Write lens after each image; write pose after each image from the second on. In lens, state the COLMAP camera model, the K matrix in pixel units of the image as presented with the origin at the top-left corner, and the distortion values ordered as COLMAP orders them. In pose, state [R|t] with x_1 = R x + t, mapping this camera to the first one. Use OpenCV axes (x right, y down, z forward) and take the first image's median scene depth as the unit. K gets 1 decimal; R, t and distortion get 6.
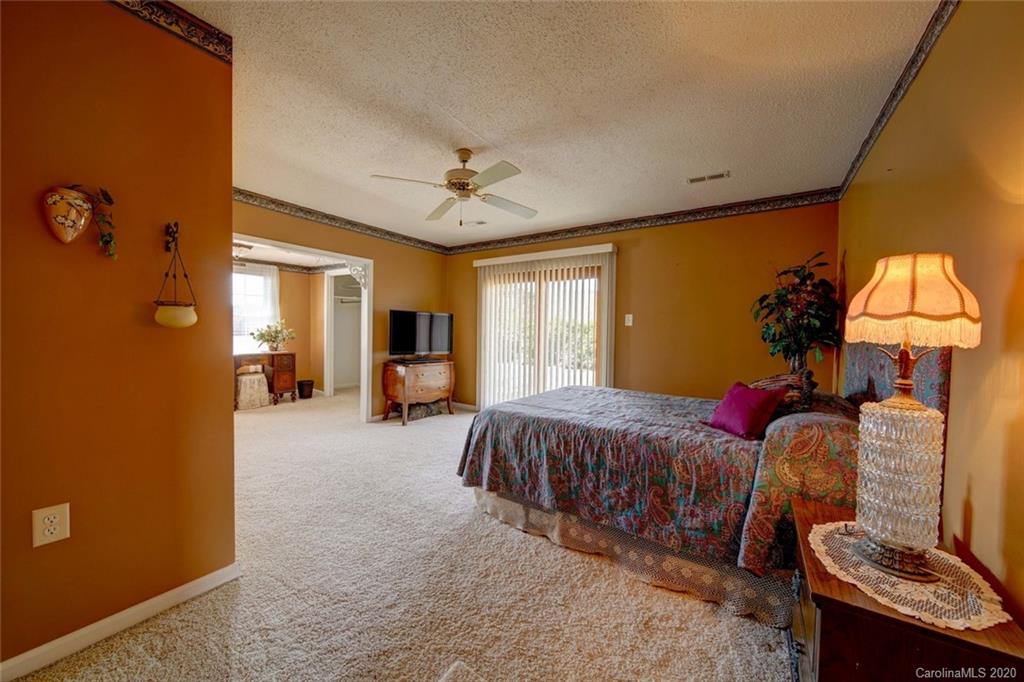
lens RADIAL K [[359.7, 0, 512.9], [0, 359.7, 340.8], [0, 0, 1]] dist [0.000760, -0.001407]
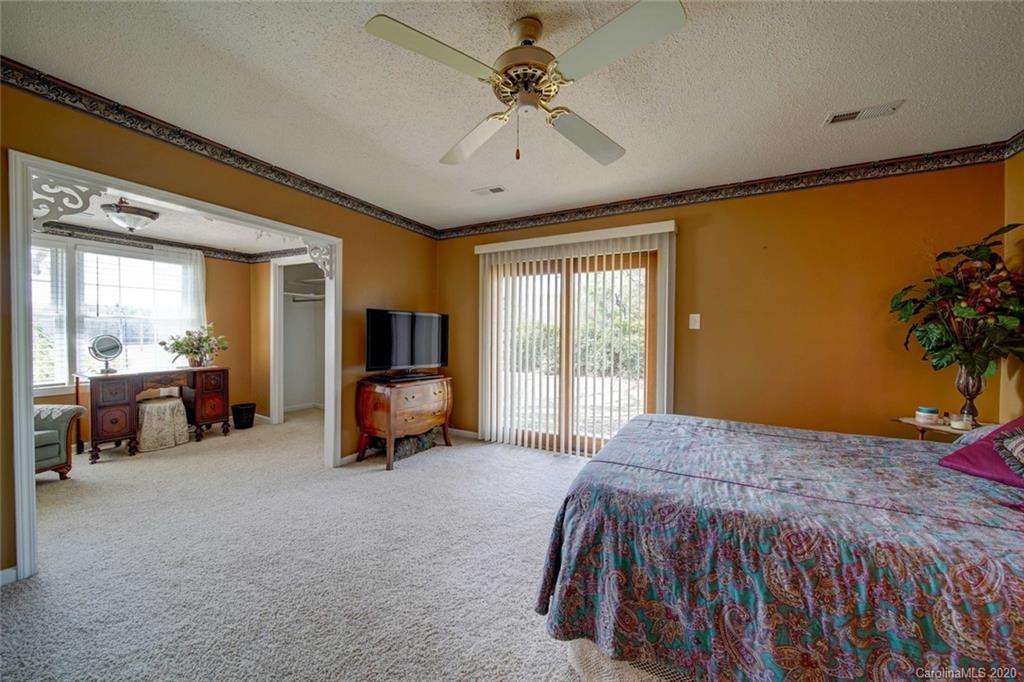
lens RADIAL K [[359.7, 0, 513.5], [0, 359.7, 341.6], [0, 0, 1]] dist [0.000760, -0.001407]
pose [[0.993978, -0.009457, 0.109175, -0.141088], [0.010323, 0.999920, -0.007370, -0.013037], [-0.109097, 0.008453, 0.993995, 0.275658]]
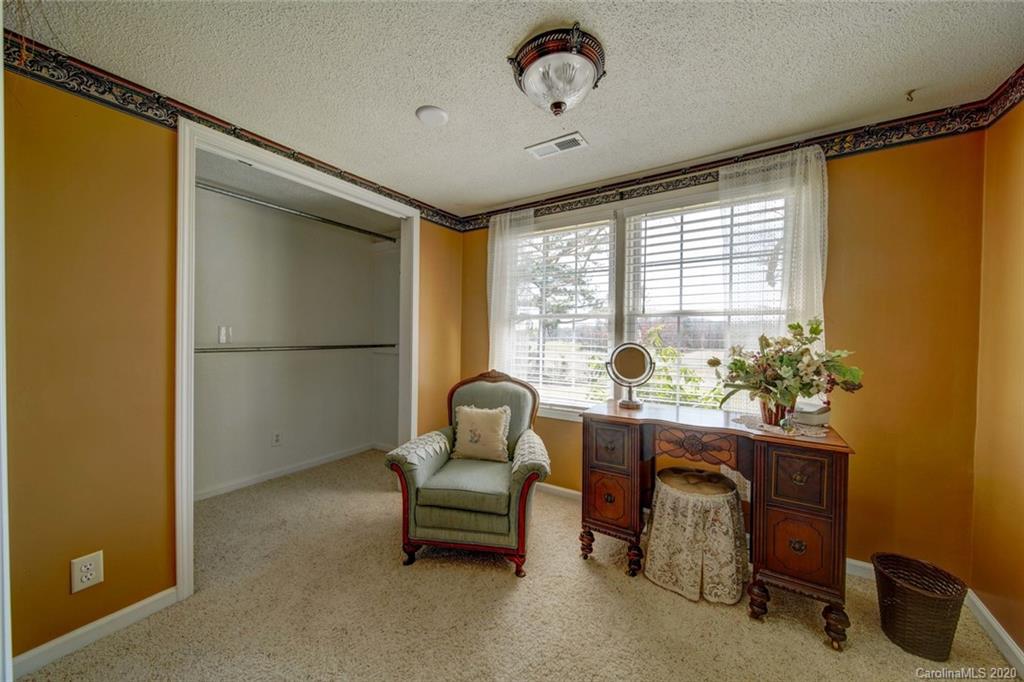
lens RADIAL K [[359.7, 0, 514.1], [0, 359.7, 336.3], [0, 0, 1]] dist [0.000760, -0.001407]
pose [[0.020463, -0.000482, -0.999791, -0.497155], [-0.034115, 0.999417, -0.001180, -0.048067], [0.999208, 0.034132, 0.020434, 1.040393]]
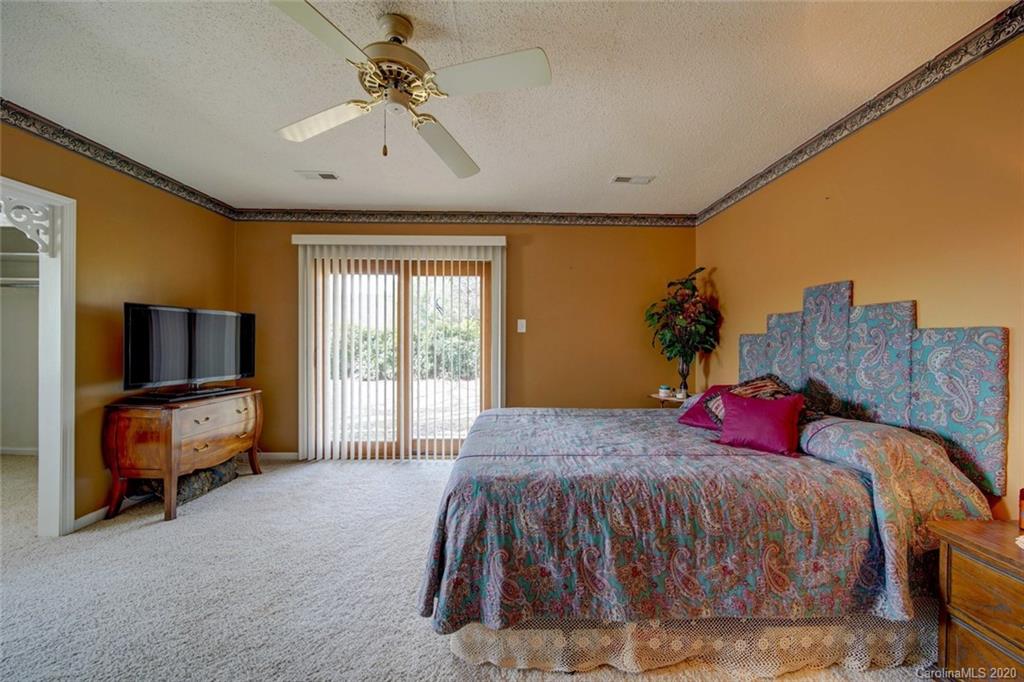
lens RADIAL K [[359.7, 0, 512.4], [0, 359.7, 341.3], [0, 0, 1]] dist [0.000760, -0.001407]
pose [[0.819469, -0.016599, 0.572883, -0.199220], [0.025115, 0.999660, -0.006961, -0.014113], [-0.572573, 0.020093, 0.819607, 0.281491]]
